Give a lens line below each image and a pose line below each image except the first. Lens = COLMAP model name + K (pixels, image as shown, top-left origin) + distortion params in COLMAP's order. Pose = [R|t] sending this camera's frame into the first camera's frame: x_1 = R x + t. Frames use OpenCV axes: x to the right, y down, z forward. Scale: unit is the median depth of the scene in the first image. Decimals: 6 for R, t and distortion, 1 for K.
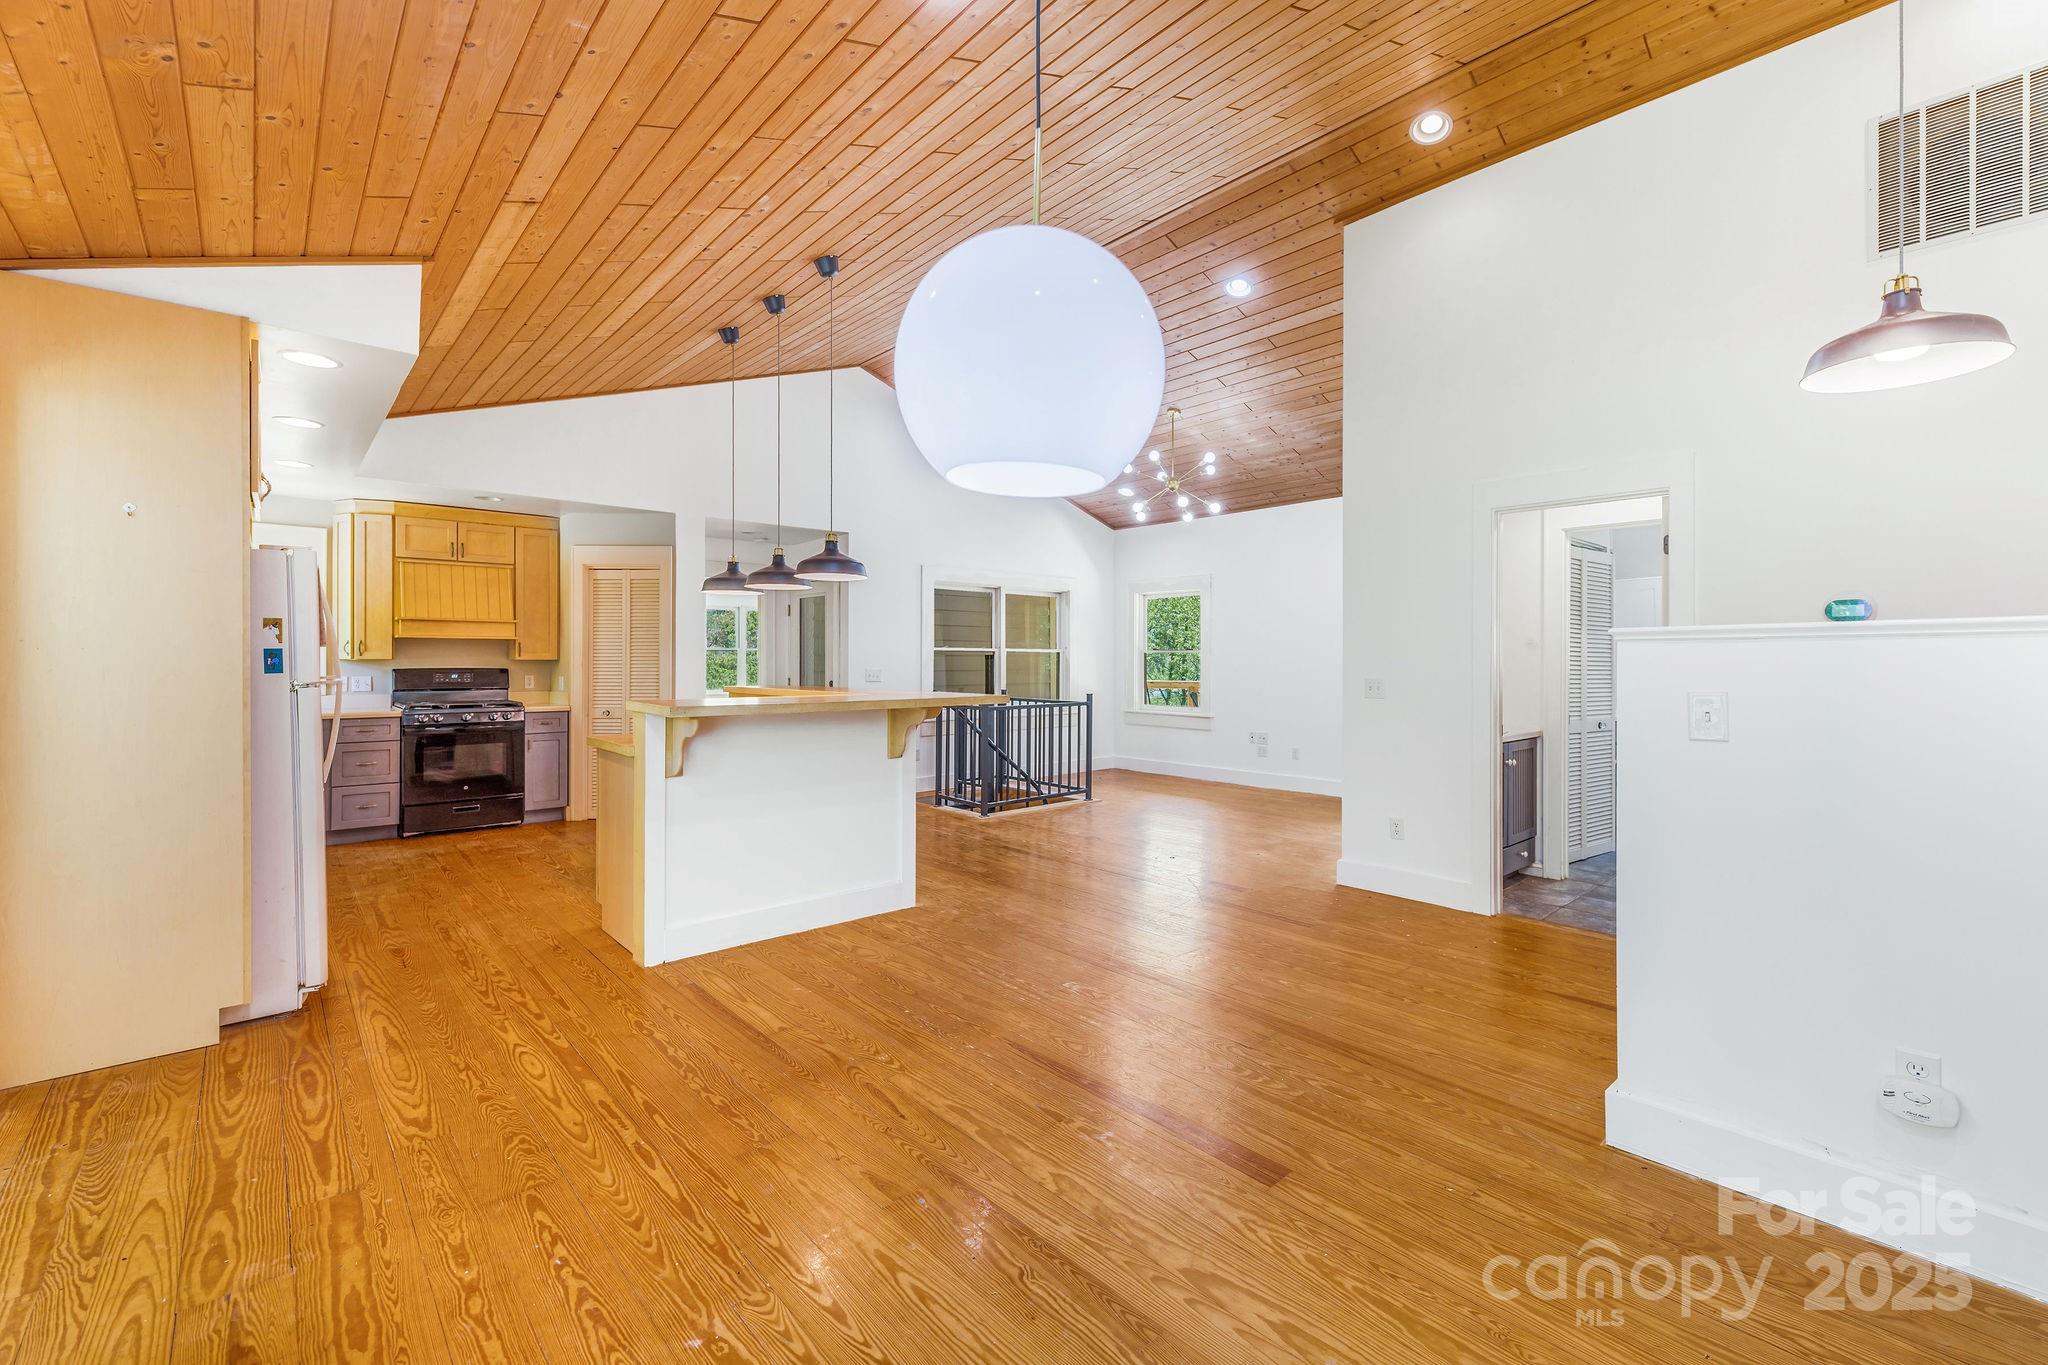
lens RADIAL K [[840.6, 0, 1018.0], [0, 840.6, 665.0], [0, 0, 1]] dist [-0.002790, -0.000600]
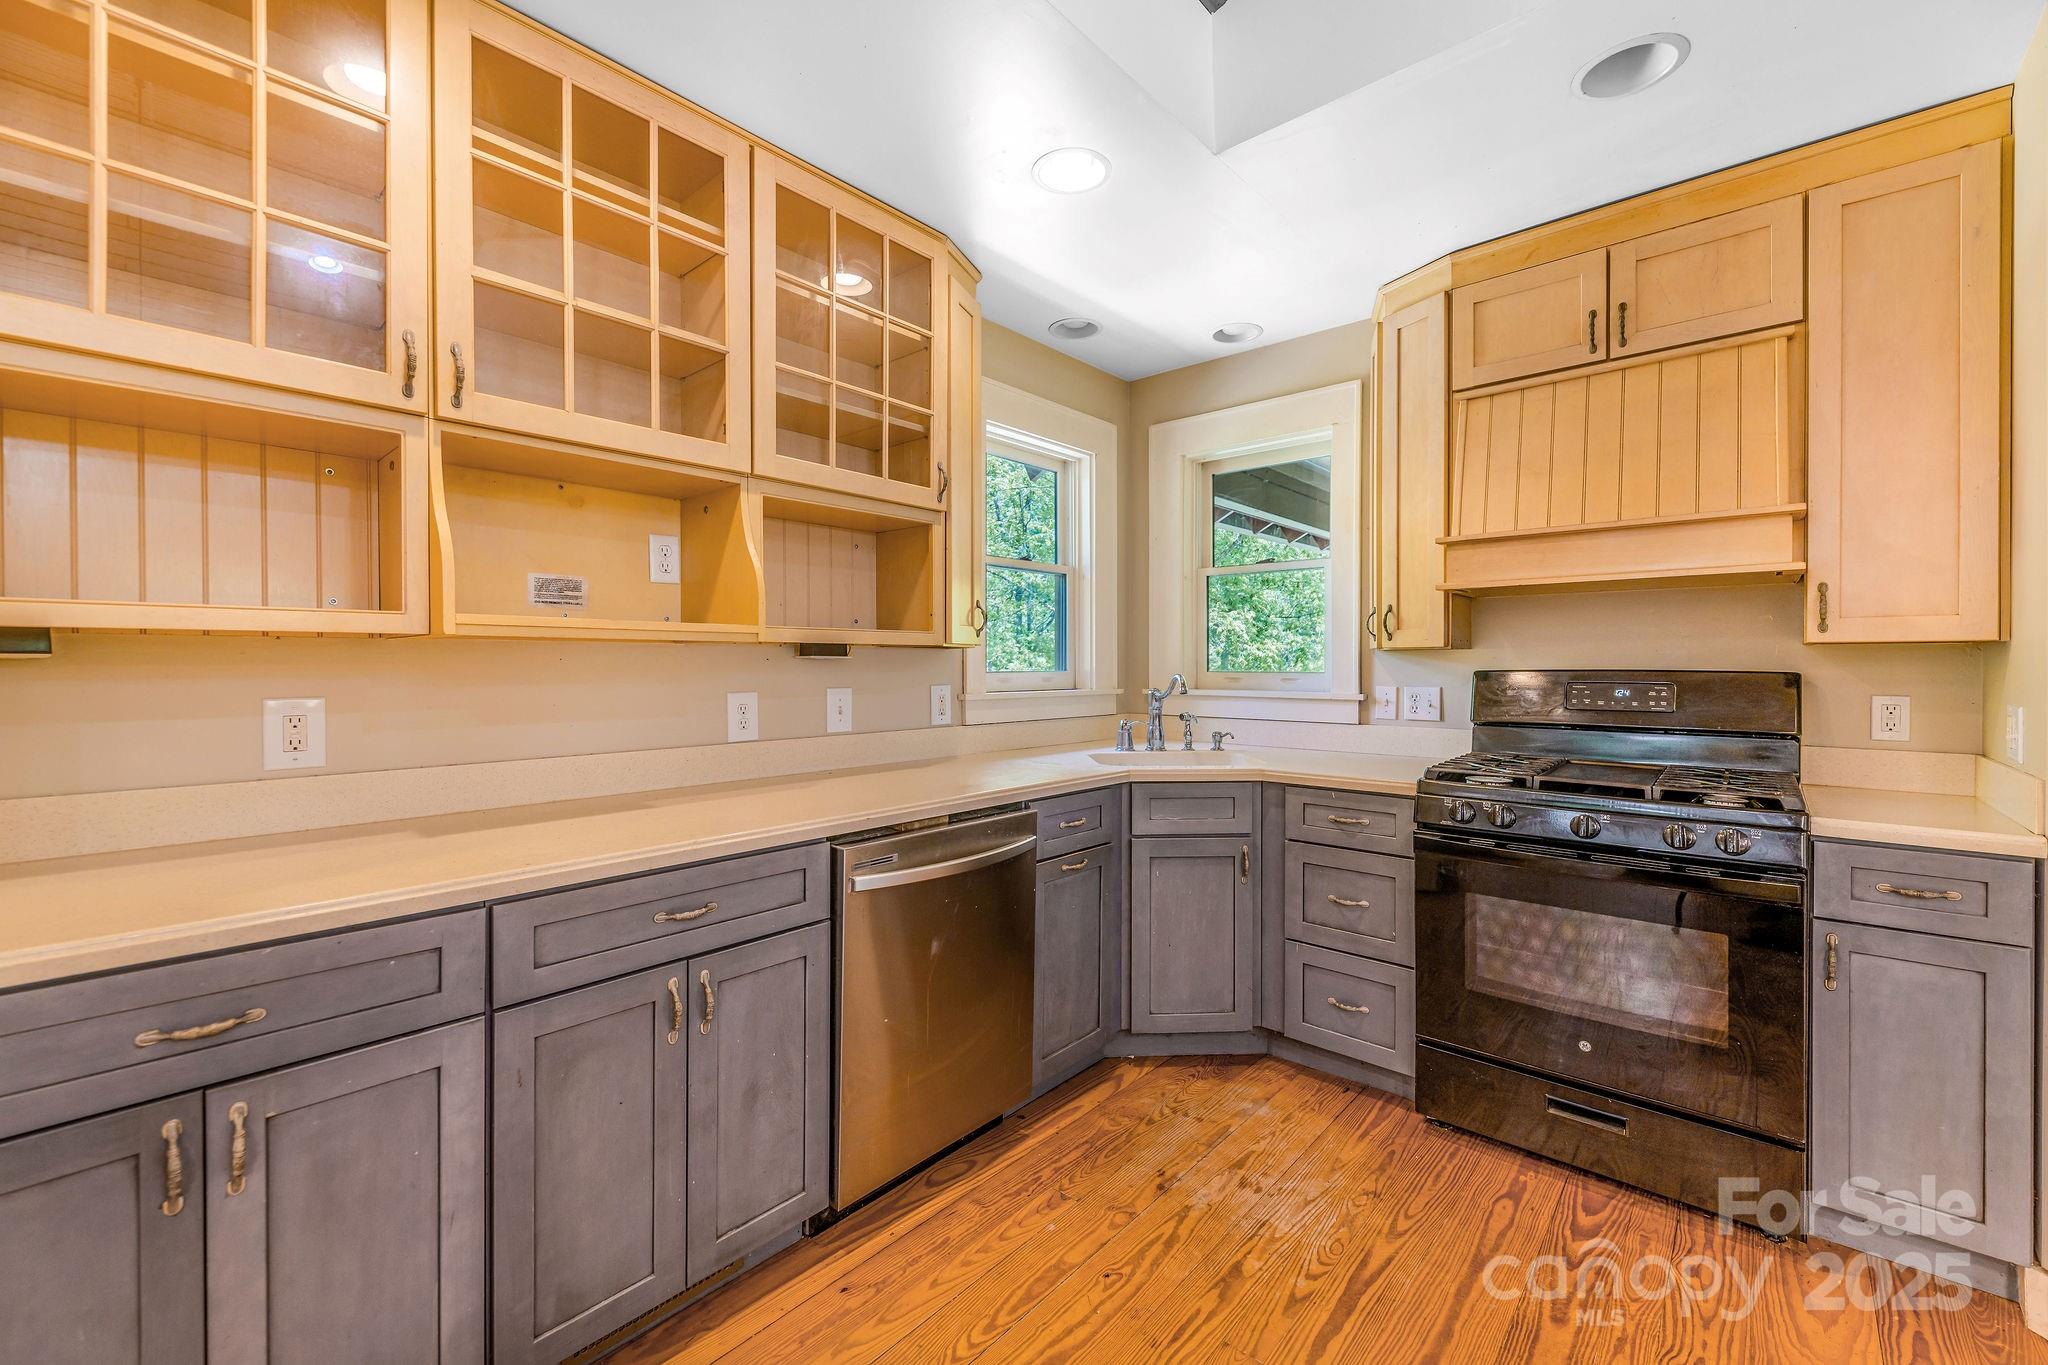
lens RADIAL K [[840.6, 0, 1016.5], [0, 840.6, 667.4], [0, 0, 1]] dist [-0.002790, -0.000600]
pose [[0.096109, -0.002359, -0.995368, -0.349054], [-0.006804, 0.999972, -0.003027, 0.005605], [0.995348, 0.007064, 0.096090, 0.728335]]
